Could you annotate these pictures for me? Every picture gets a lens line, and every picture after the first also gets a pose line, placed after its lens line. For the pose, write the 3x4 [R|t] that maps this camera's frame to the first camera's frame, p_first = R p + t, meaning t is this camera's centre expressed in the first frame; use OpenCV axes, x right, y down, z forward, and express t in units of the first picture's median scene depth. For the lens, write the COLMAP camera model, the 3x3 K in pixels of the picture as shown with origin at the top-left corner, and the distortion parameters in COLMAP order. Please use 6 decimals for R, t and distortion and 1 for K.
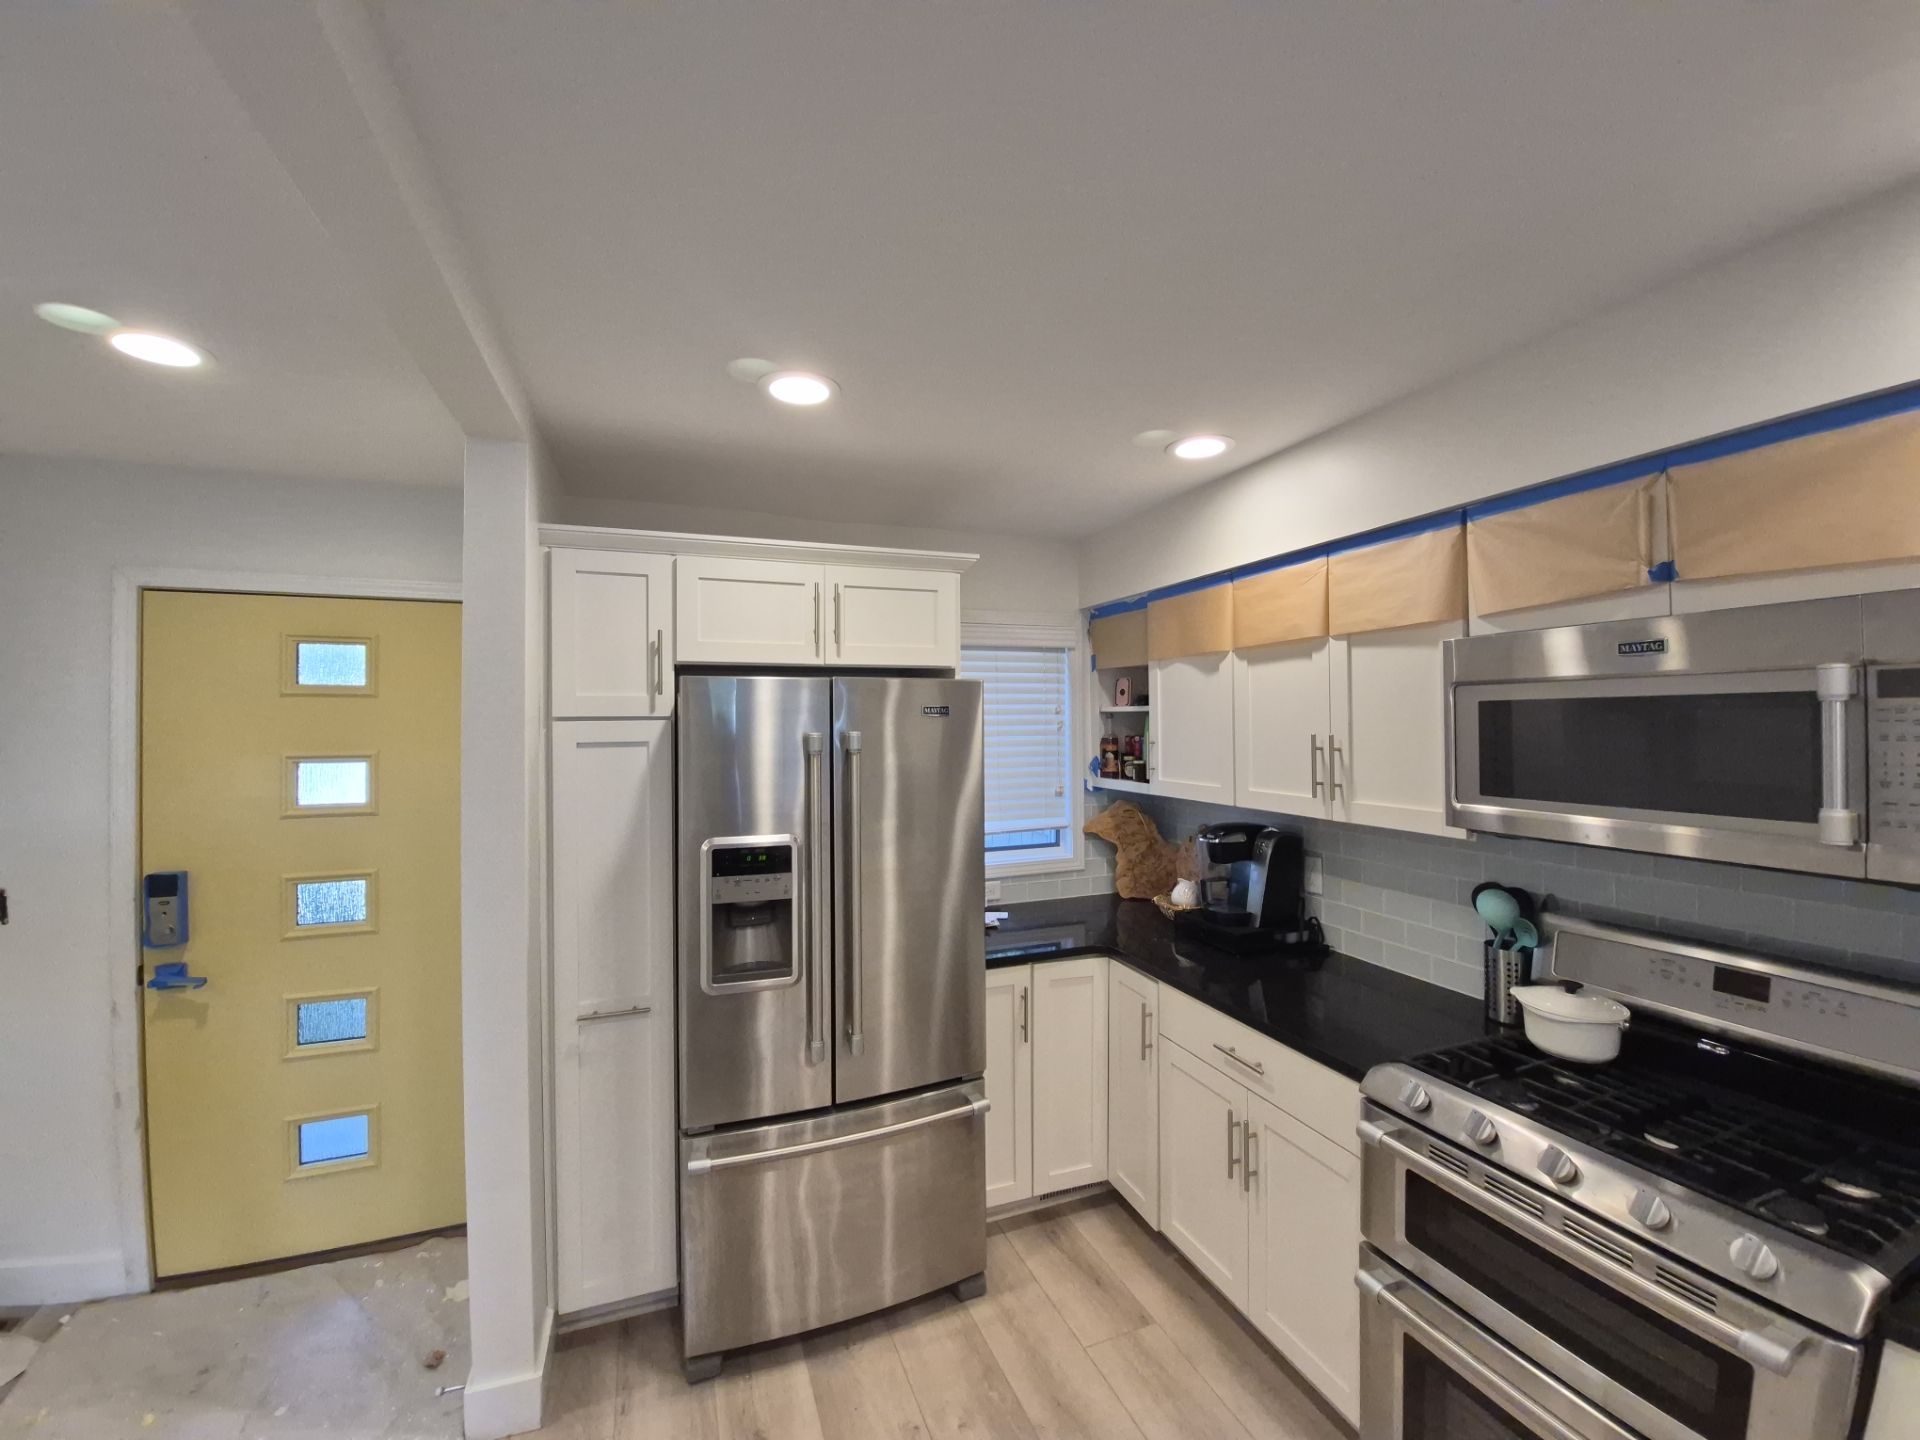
lens RADIAL K [[759.2, 0, 957.1], [0, 759.2, 711.2], [0, 0, 1]] dist [-0.000234, -0.011191]
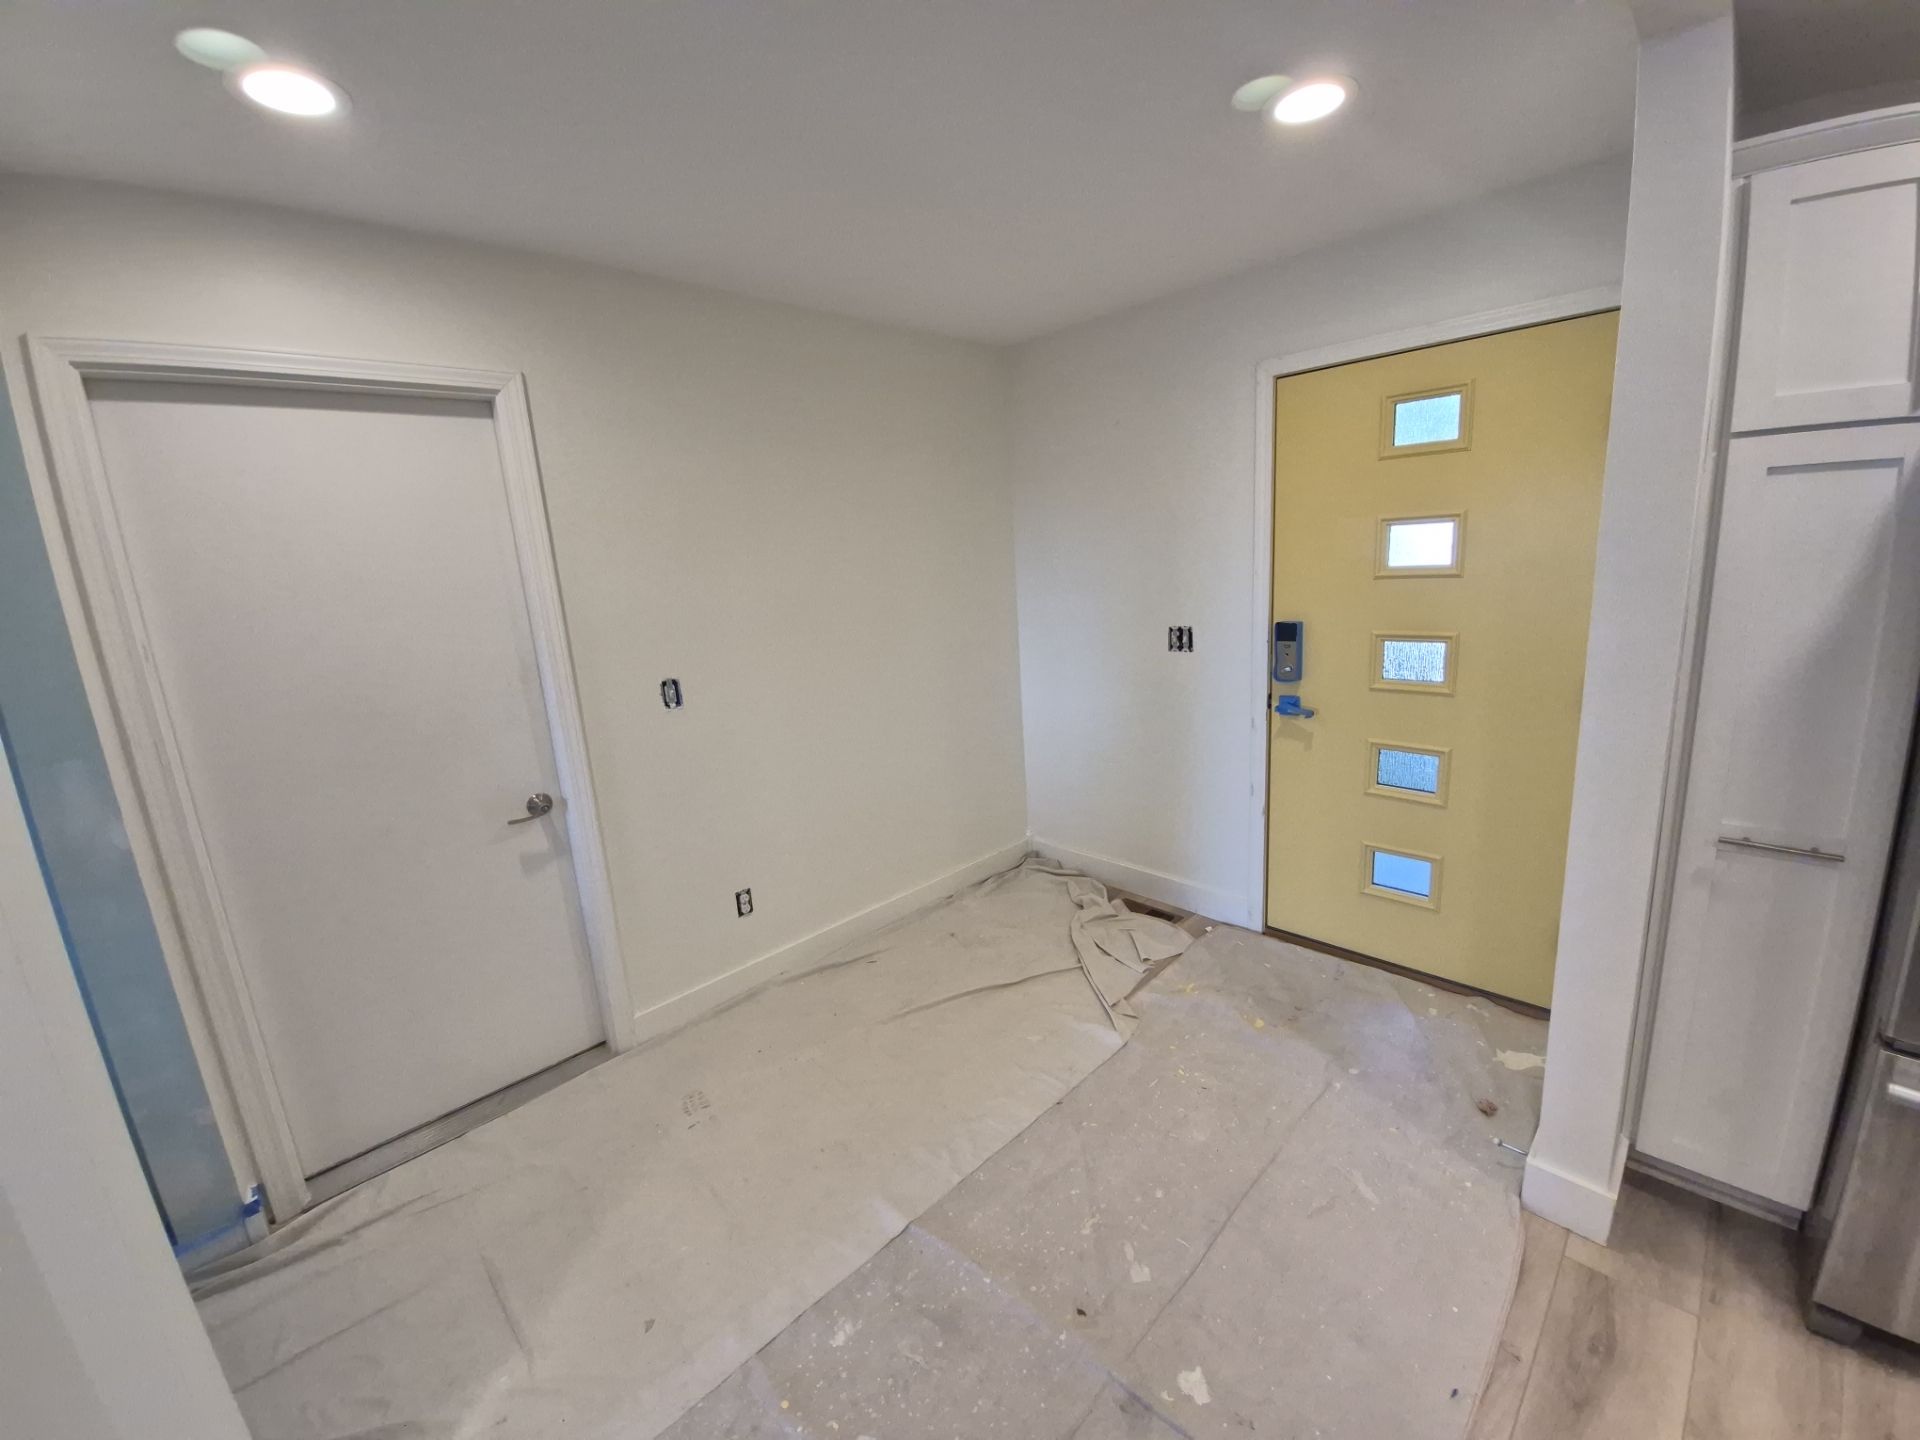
lens RADIAL K [[759.2, 0, 957.1], [0, 759.2, 711.2], [0, 0, 1]] dist [-0.000234, -0.011191]
pose [[0.390069, 0.168306, -0.905273, -0.126629], [0.075010, 0.974077, 0.213418, 0.054975], [0.917725, -0.151152, 0.367332, 0.027308]]
